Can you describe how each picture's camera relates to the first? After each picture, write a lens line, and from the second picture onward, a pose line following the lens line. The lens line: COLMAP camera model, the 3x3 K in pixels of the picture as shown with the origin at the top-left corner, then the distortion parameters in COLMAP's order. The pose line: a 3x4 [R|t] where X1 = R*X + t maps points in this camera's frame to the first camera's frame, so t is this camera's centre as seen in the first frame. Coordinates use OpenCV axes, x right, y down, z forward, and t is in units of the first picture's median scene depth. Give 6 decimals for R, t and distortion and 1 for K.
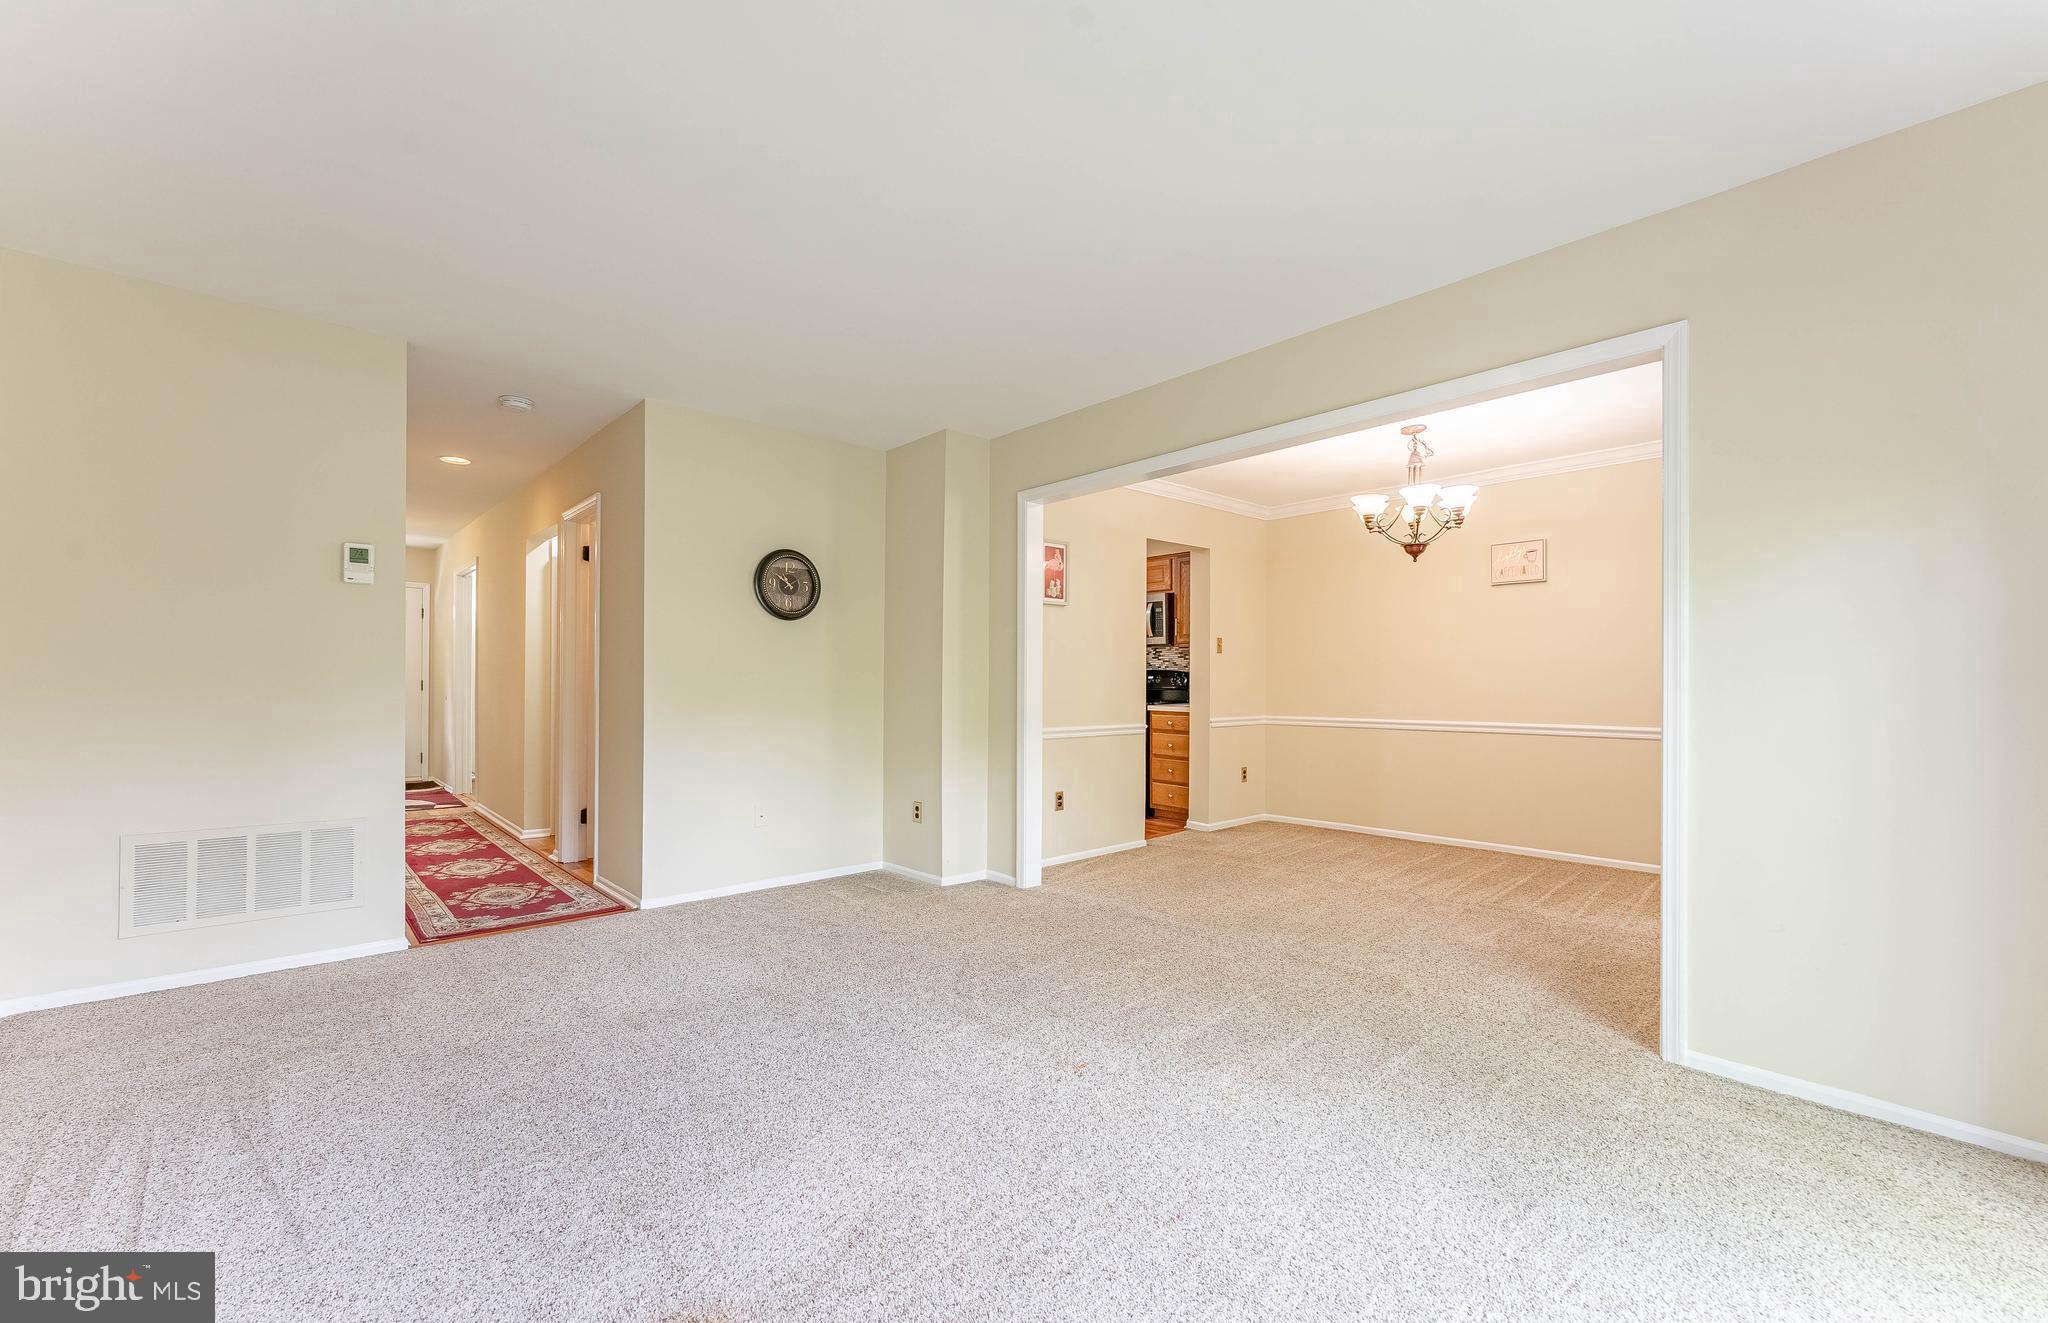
lens RADIAL K [[820.8, 0, 1004.1], [0, 820.8, 684.4], [0, 0, 1]] dist [0.000898, 0.000030]
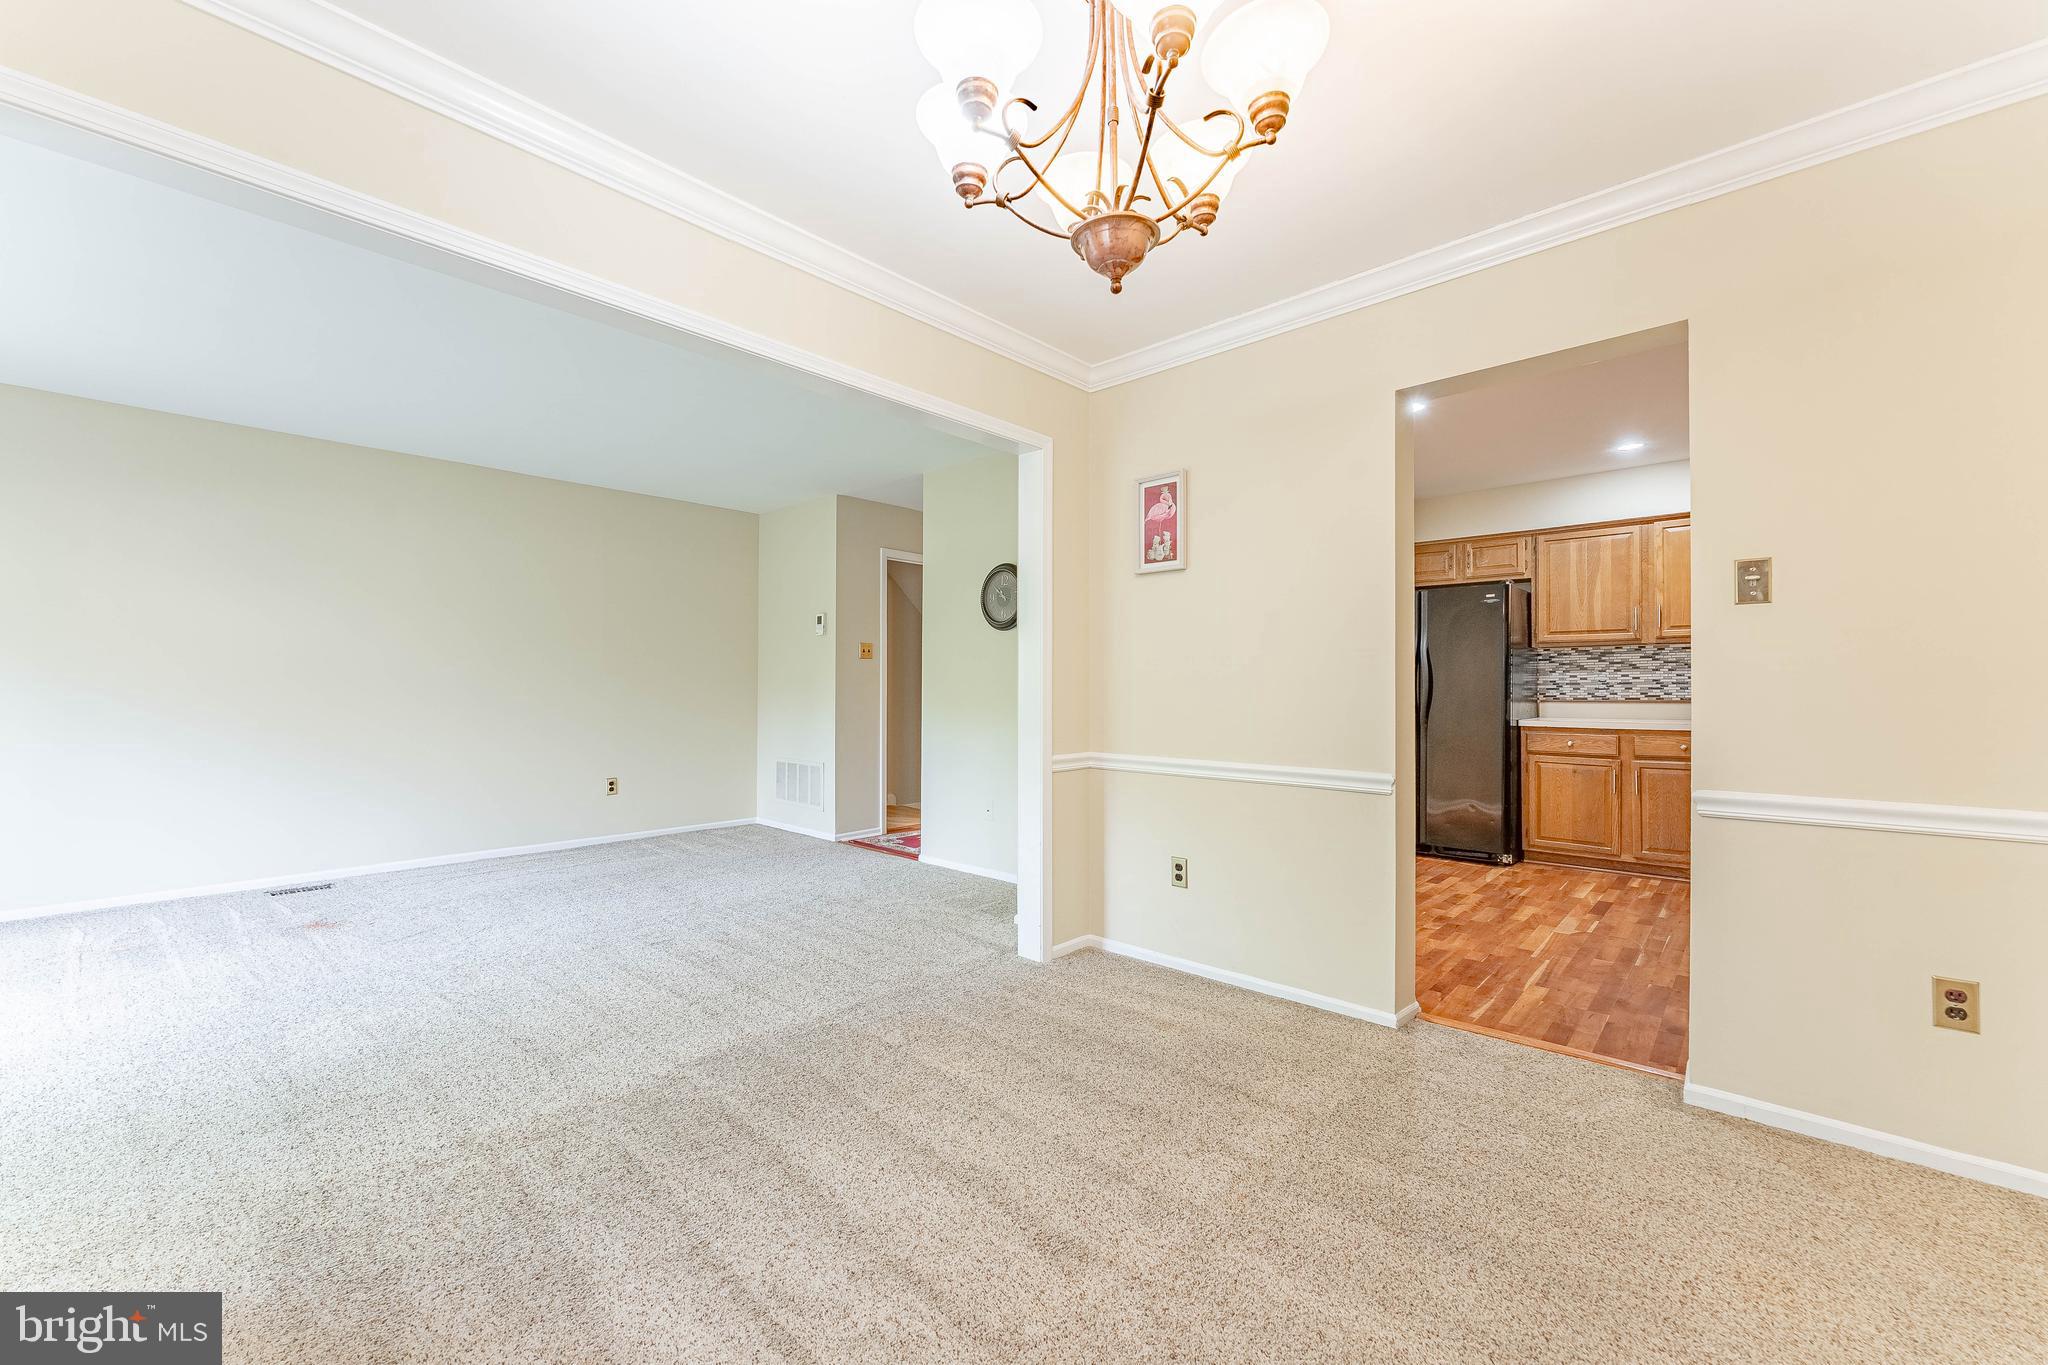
lens RADIAL K [[825.3, 0, 1027.1], [0, 825.3, 693.5], [0, 0, 1]] dist [-0.002069, -0.000577]
pose [[0.092063, 0.006937, -0.995729, 0.708435], [0.000704, 0.999975, 0.007032, -0.004265], [0.995753, -0.001349, 0.092056, 0.825812]]
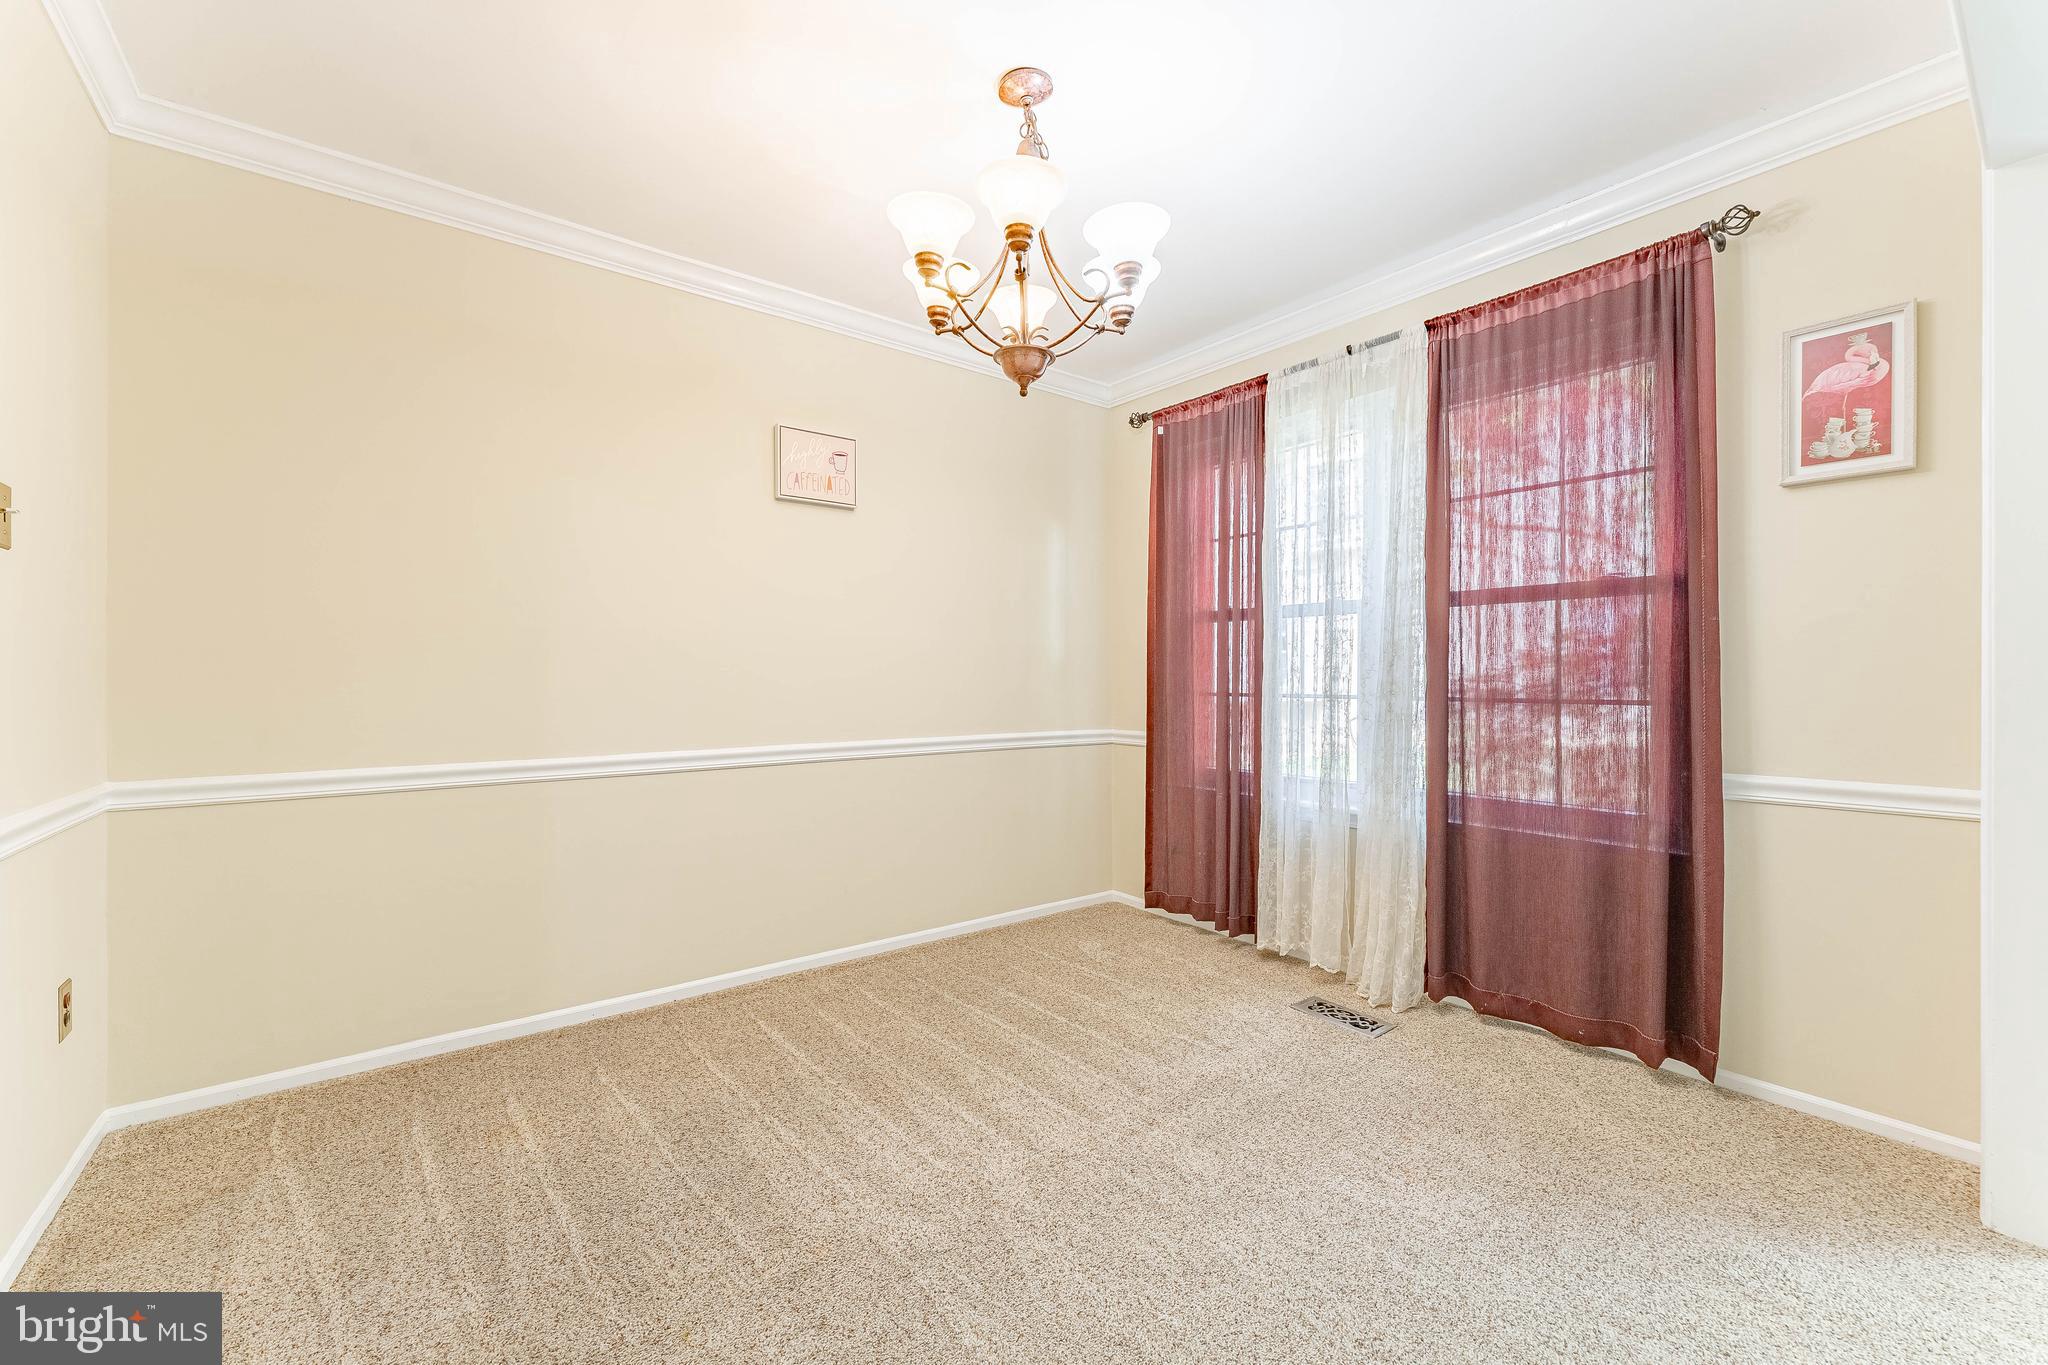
lens RADIAL K [[825.3, 0, 1024.9], [0, 825.3, 679.0], [0, 0, 1]] dist [-0.002069, -0.000577]
pose [[0.078841, -0.005077, 0.996874, 0.054410], [0.004625, 0.999978, 0.004727, -0.000681], [-0.996876, 0.004238, 0.078862, 0.846988]]
